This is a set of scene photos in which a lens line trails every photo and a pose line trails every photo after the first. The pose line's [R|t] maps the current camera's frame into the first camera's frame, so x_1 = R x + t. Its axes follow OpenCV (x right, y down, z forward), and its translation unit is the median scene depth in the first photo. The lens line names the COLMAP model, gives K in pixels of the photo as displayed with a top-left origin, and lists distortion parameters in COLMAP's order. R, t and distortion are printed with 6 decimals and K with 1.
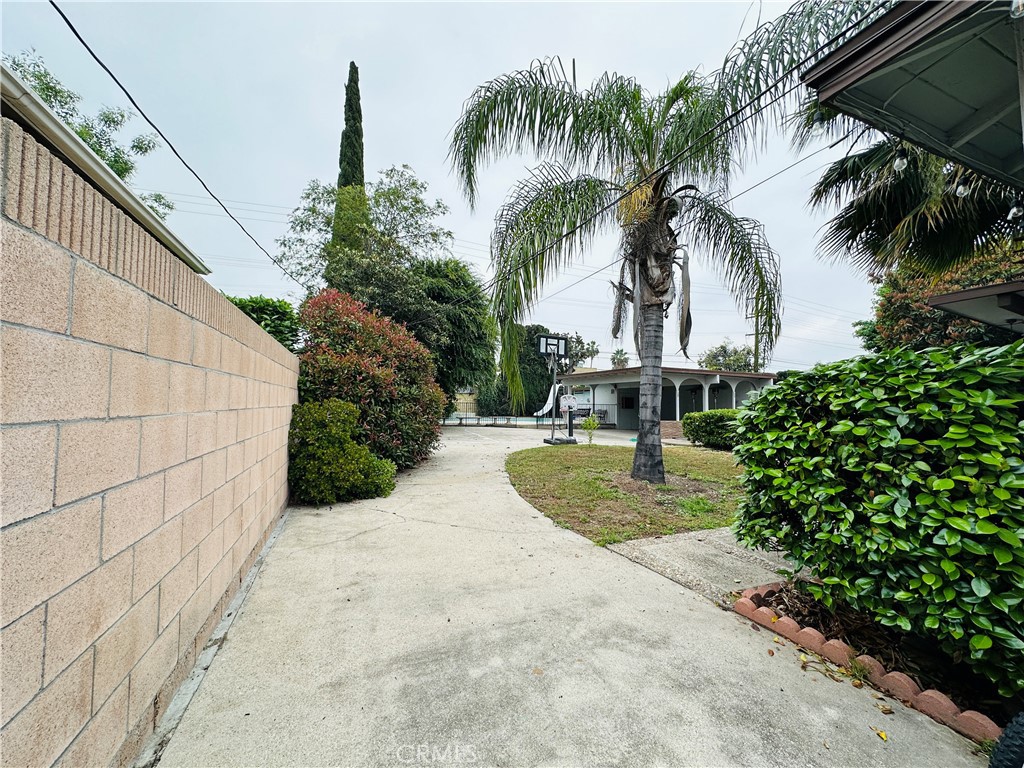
lens RADIAL K [[407.8, 0, 511.7], [0, 407.8, 385.6], [0, 0, 1]] dist [-0.004092, 0.000479]
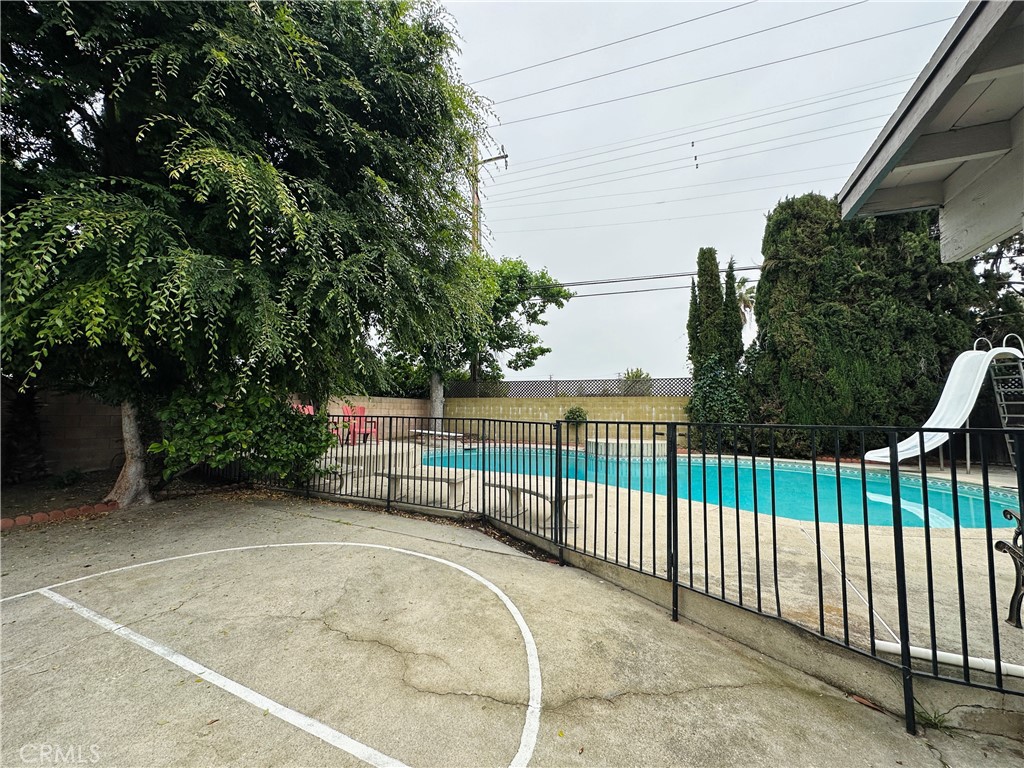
lens RADIAL K [[407.8, 0, 511.7], [0, 407.8, 385.6], [0, 0, 1]] dist [-0.004092, 0.000479]
pose [[0.703272, -0.052293, -0.708995, 0.169424], [0.031133, 0.998600, -0.042772, 0.049067], [0.710239, 0.008008, 0.703915, 1.206422]]
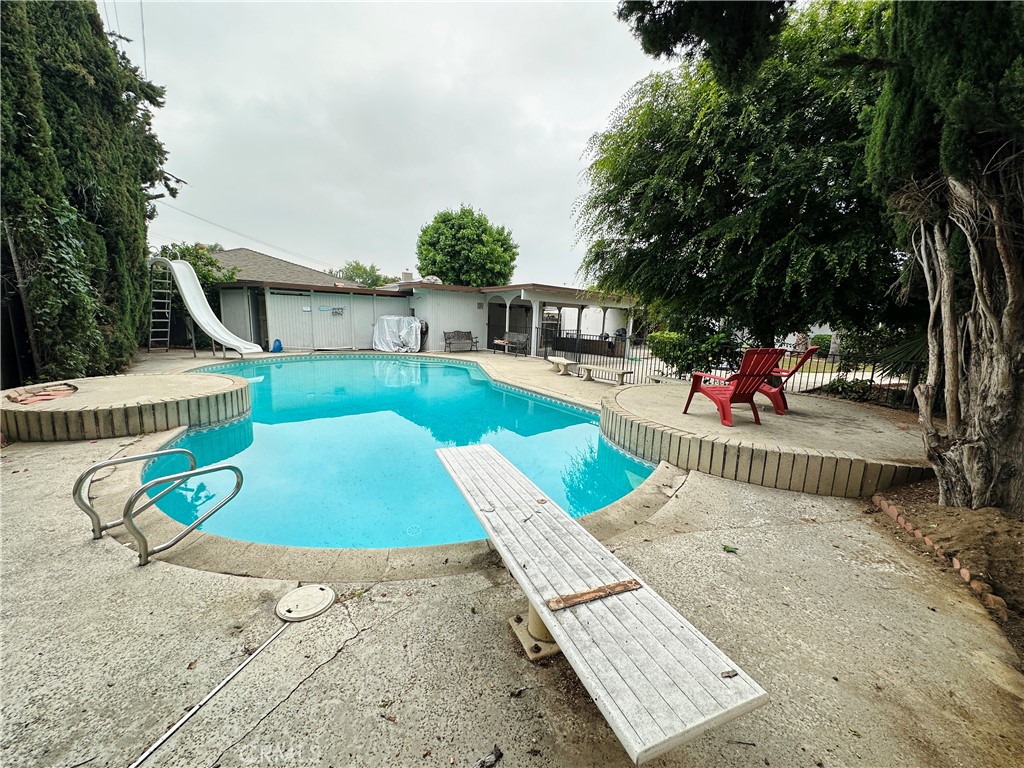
lens RADIAL K [[407.8, 0, 511.7], [0, 407.8, 385.6], [0, 0, 1]] dist [-0.004092, 0.000479]
pose [[-0.325919, -0.186942, 0.926730, -0.708097], [-0.088630, 0.981979, 0.166917, 0.040945], [-0.941234, -0.027735, -0.336615, 1.767538]]
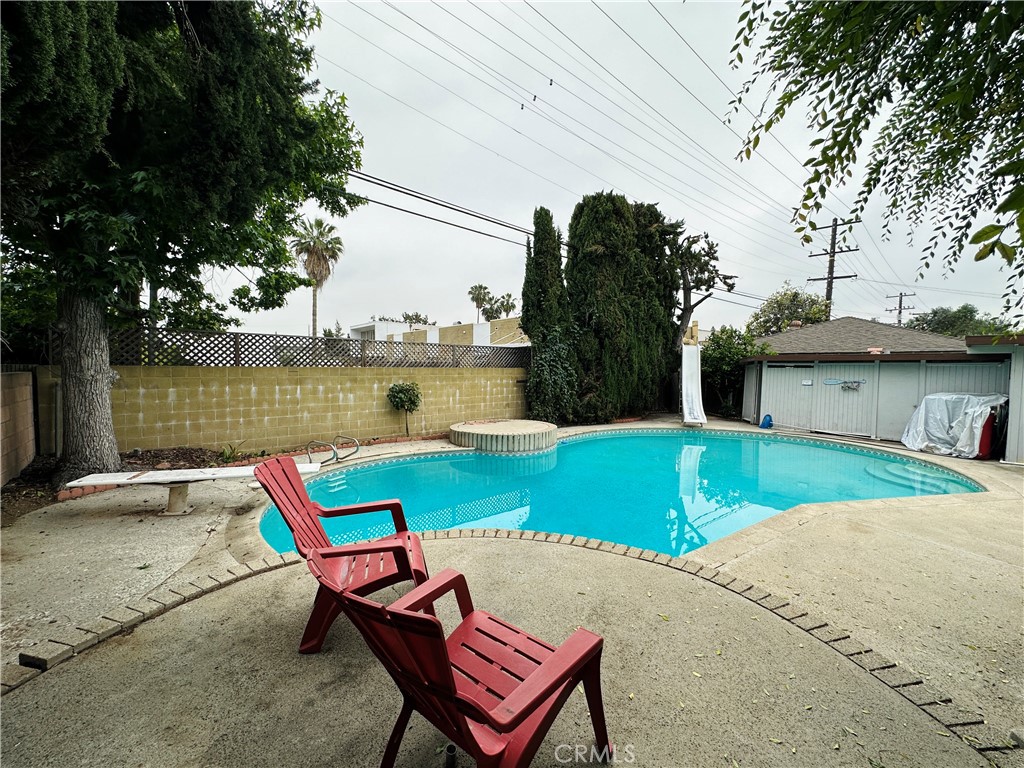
lens RADIAL K [[407.8, 0, 511.7], [0, 407.8, 385.6], [0, 0, 1]] dist [-0.004092, 0.000479]
pose [[0.949494, -0.017784, 0.313280, -0.457601], [-0.012533, 0.995447, 0.094494, 0.004414], [-0.313534, -0.093648, 0.944948, 1.337045]]
